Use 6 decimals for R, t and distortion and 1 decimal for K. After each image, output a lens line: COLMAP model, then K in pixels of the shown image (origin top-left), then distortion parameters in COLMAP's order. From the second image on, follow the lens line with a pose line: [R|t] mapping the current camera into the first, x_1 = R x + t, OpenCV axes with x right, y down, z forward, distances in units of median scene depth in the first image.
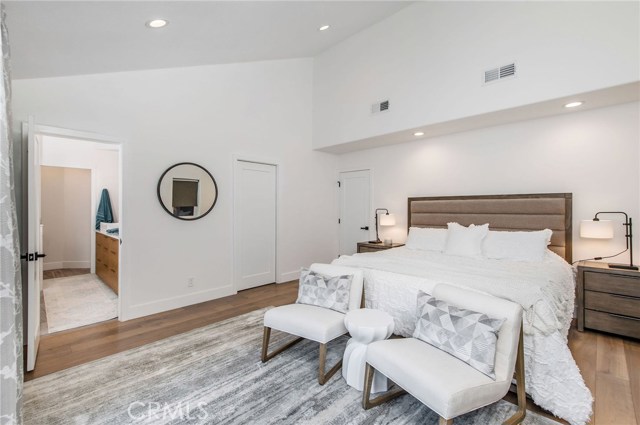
lens RADIAL K [[290.7, 0, 319.5], [0, 290.7, 210.0], [0, 0, 1]] dist [0.004065, 0.000166]
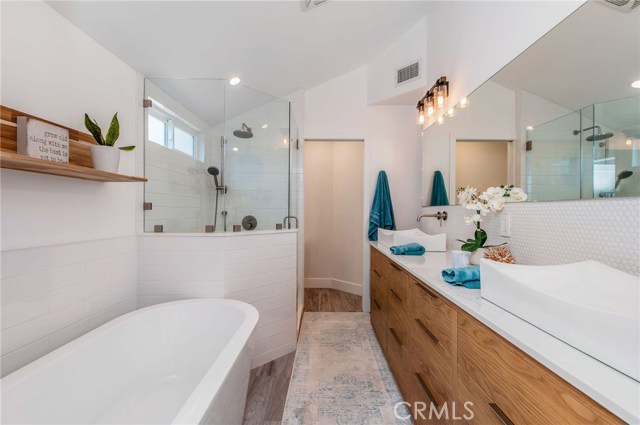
lens RADIAL K [[290.7, 0, 319.2], [0, 290.7, 211.7], [0, 0, 1]] dist [0.004065, 0.000166]
pose [[0.692947, 0.002004, -0.720986, -0.406203], [-0.005119, 0.999985, -0.002141, 0.011949], [0.720971, 0.005175, 0.692946, 0.509645]]
